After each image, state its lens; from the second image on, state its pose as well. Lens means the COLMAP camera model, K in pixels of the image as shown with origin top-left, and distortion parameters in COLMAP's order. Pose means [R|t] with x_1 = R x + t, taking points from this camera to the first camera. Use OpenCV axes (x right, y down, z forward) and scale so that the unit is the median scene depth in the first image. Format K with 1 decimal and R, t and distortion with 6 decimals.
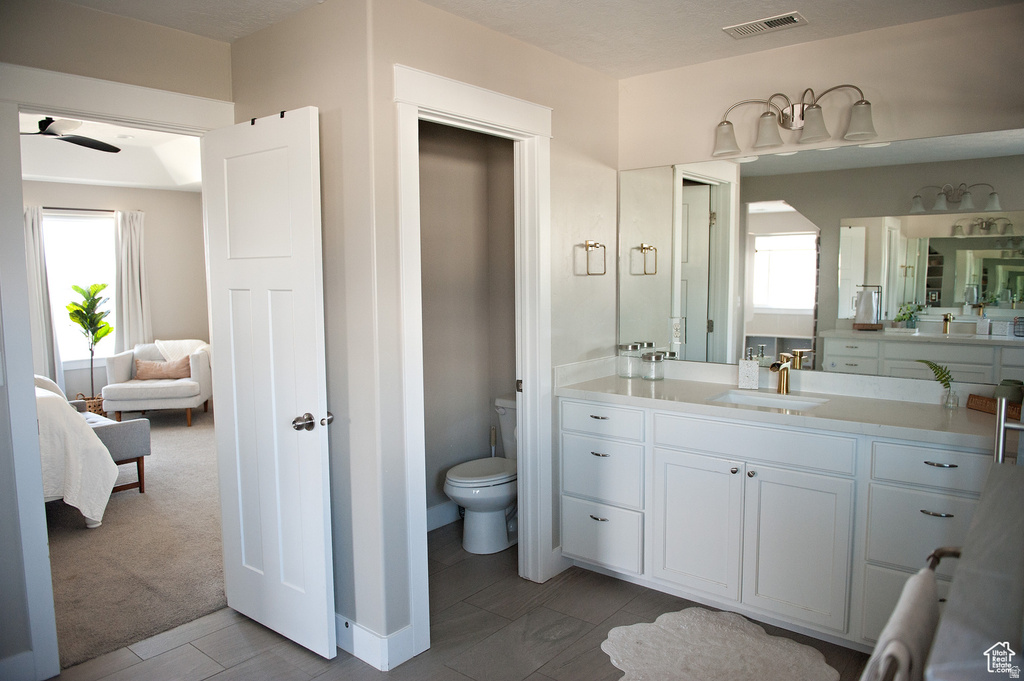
lens RADIAL K [[695.6, 0, 511.3], [0, 695.6, 338.0], [0, 0, 1]] dist [-0.050264, -0.003937]
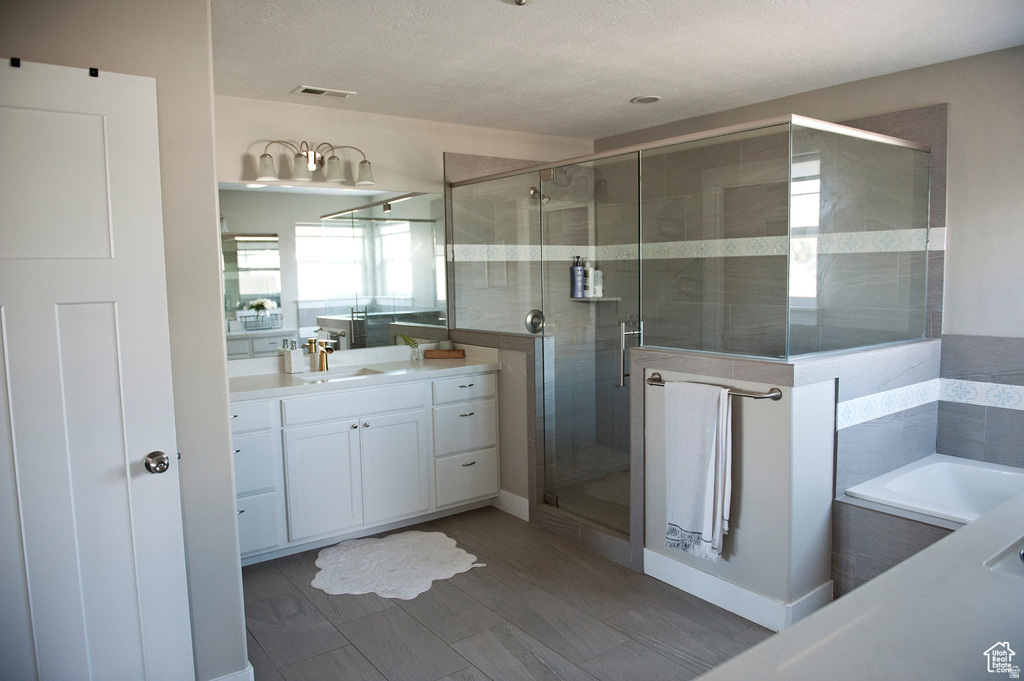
lens RADIAL K [[695.6, 0, 510.7], [0, 695.6, 342.3], [0, 0, 1]] dist [-0.050264, -0.003937]
pose [[0.251099, -0.090228, 0.963747, -0.895867], [0.108762, 0.991971, 0.064533, -0.023401], [-0.961832, 0.088615, 0.258896, 0.357340]]
